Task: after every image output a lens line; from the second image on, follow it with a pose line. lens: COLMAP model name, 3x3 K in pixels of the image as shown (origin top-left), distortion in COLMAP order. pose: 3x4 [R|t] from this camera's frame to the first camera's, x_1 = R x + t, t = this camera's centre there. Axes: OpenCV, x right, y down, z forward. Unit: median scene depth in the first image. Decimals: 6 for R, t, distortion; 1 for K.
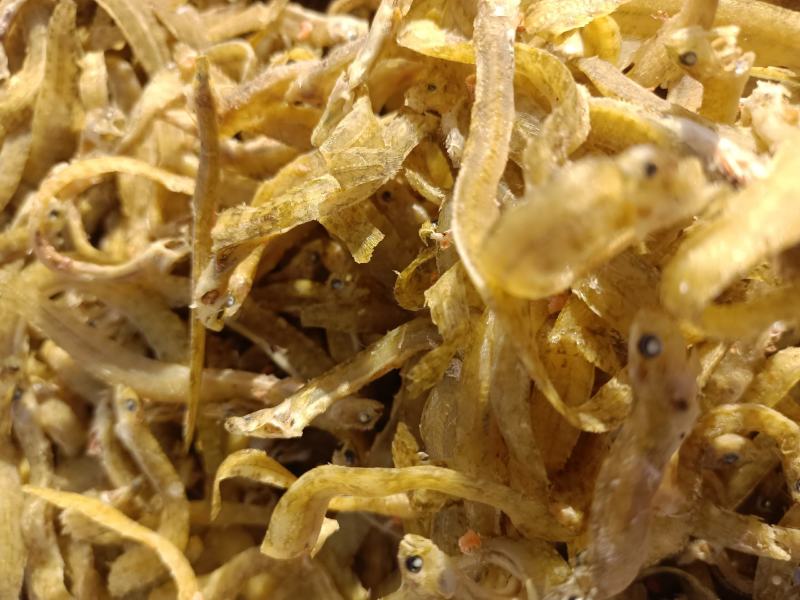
lens RADIAL K [[563.1, 0, 400.0], [0, 563.1, 300.0], [0, 0, 1]] dist [-0.006017, -0.058242]
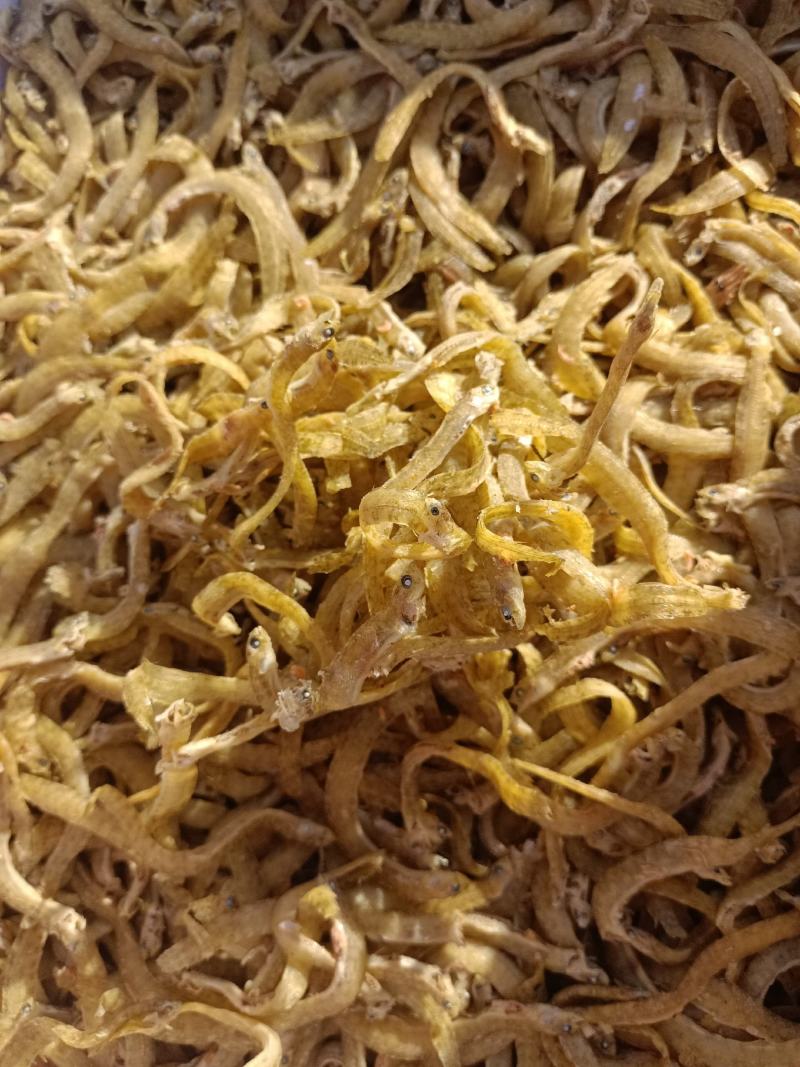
lens RADIAL K [[751.0, 0, 400.0], [0, 751.0, 533.5], [0, 0, 1]] dist [-0.006017, -0.058242]
pose [[0.893987, 0.447877, -0.013910, 0.111397], [-0.447685, 0.891419, -0.070352, 0.071150], [-0.019110, 0.069120, 0.997425, -0.778021]]
